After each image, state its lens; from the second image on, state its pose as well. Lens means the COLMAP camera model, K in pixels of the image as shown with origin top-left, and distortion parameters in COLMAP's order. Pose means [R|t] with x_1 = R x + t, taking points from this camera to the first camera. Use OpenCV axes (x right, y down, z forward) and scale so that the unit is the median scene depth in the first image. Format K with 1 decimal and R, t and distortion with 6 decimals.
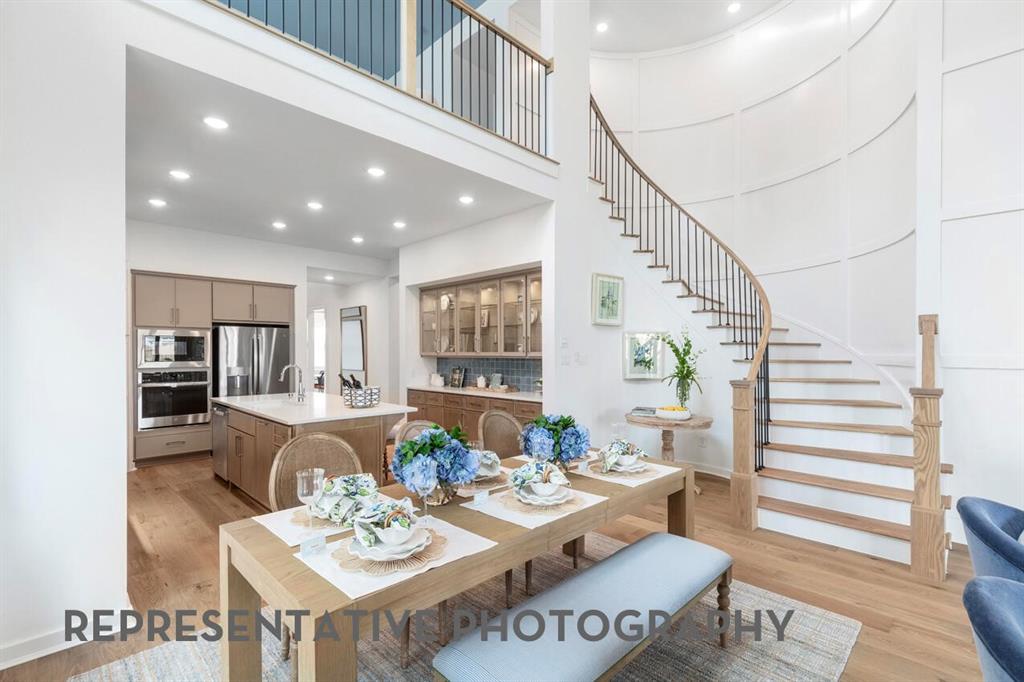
lens RADIAL K [[446.9, 0, 512.0], [0, 446.9, 341.0], [0, 0, 1]] dist [-0.000115, -0.000459]
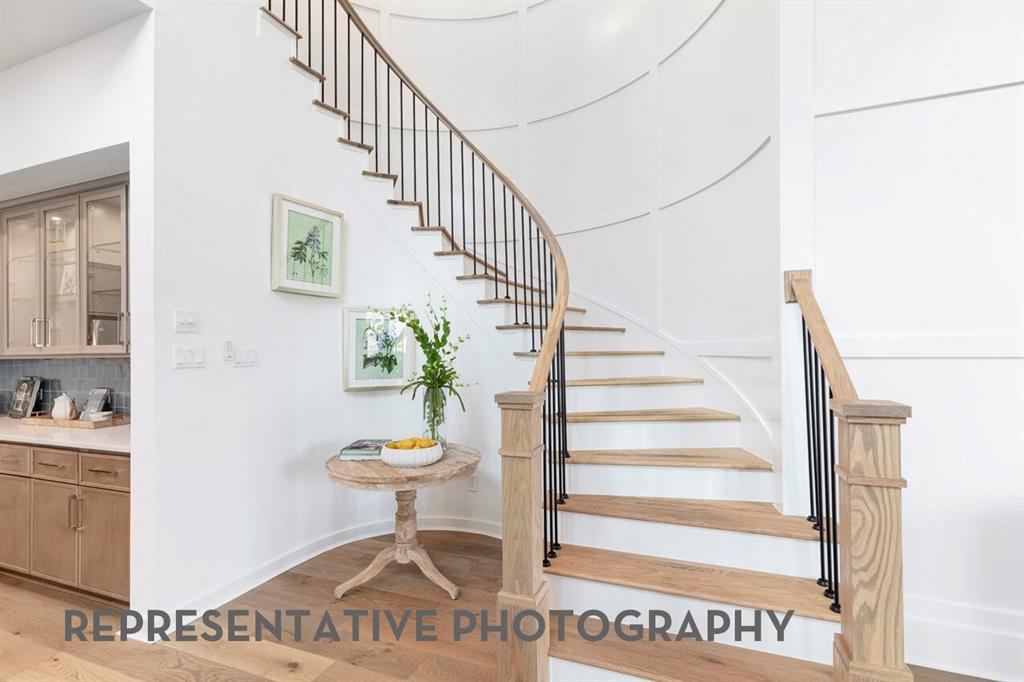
lens RADIAL K [[446.9, 0, 512.0], [0, 446.9, 341.0], [0, 0, 1]] dist [-0.000115, -0.000459]
pose [[0.913030, -0.004481, 0.407868, 0.238166], [0.003382, 0.999988, 0.003415, 0.023559], [-0.407879, -0.001739, 0.913034, 0.431602]]
